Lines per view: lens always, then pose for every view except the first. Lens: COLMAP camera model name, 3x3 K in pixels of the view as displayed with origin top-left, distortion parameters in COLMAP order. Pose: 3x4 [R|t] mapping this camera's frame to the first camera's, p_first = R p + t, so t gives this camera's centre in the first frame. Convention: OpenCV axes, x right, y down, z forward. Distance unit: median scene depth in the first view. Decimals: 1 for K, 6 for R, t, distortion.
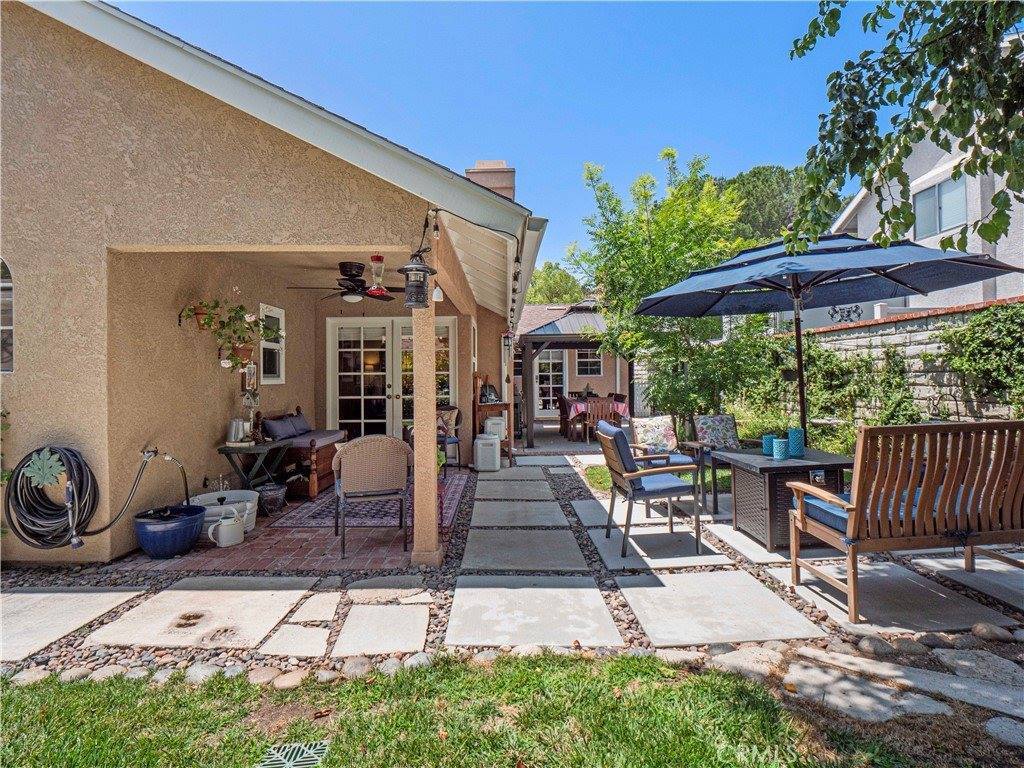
lens RADIAL K [[504.0, 0, 511.6], [0, 504.0, 381.4], [0, 0, 1]] dist [-0.015051, -0.000876]
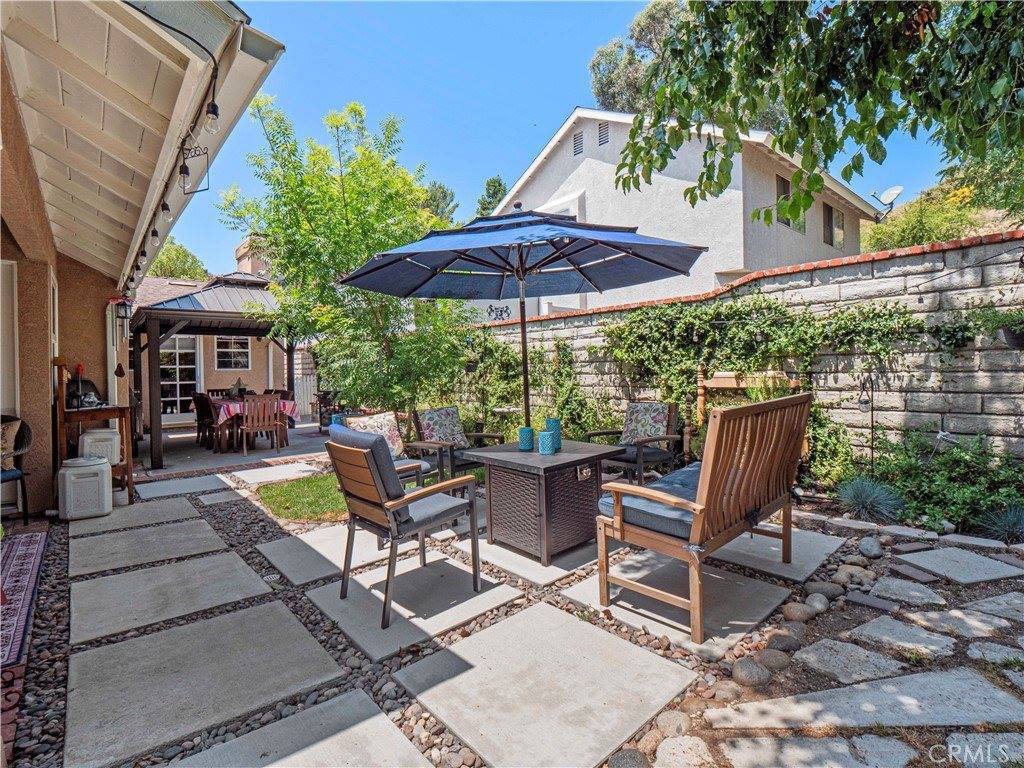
lens RADIAL K [[495.4, 0, 507.7], [0, 495.4, 373.9], [0, 0, 1]] dist [-0.013943, -0.000893]
pose [[0.767251, -0.004565, 0.641330, -0.044280], [0.010399, 0.999932, -0.005324, 0.012213], [-0.641262, 0.010754, 0.767246, 0.251517]]
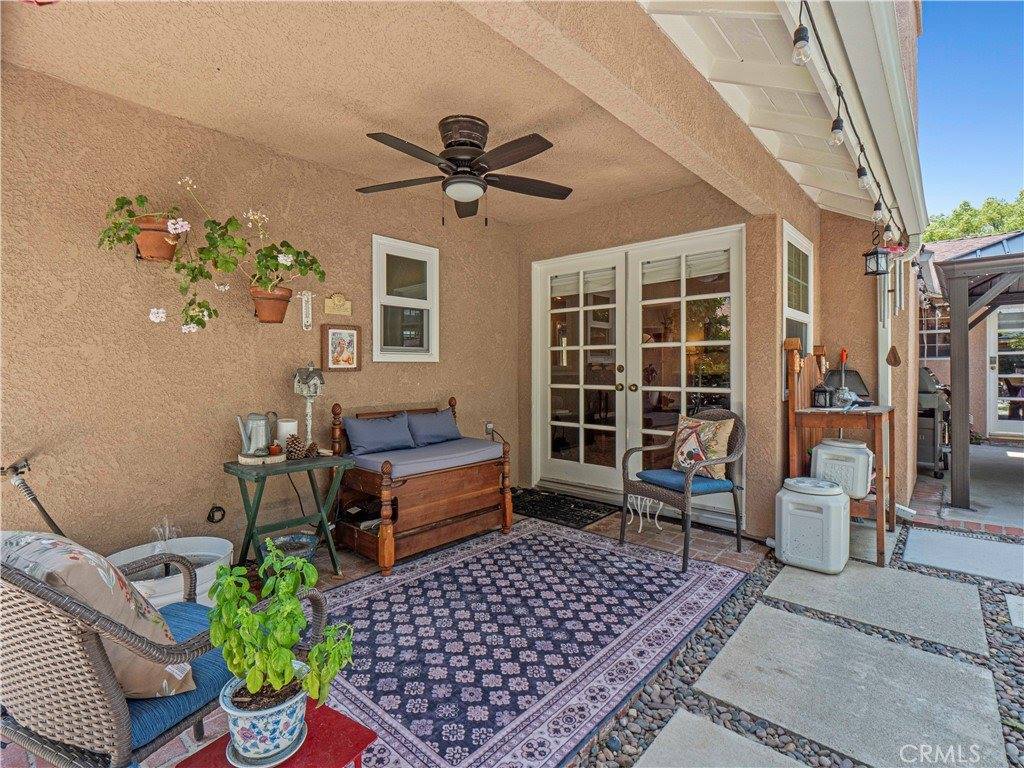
lens RADIAL K [[495.4, 0, 507.7], [0, 495.4, 373.9], [0, 0, 1]] dist [-0.013943, -0.000893]
pose [[0.735049, 0.016853, -0.677804, 0.056116], [-0.009659, 0.999850, 0.014386, 0.010590], [0.677945, -0.004027, 0.735102, 0.633062]]
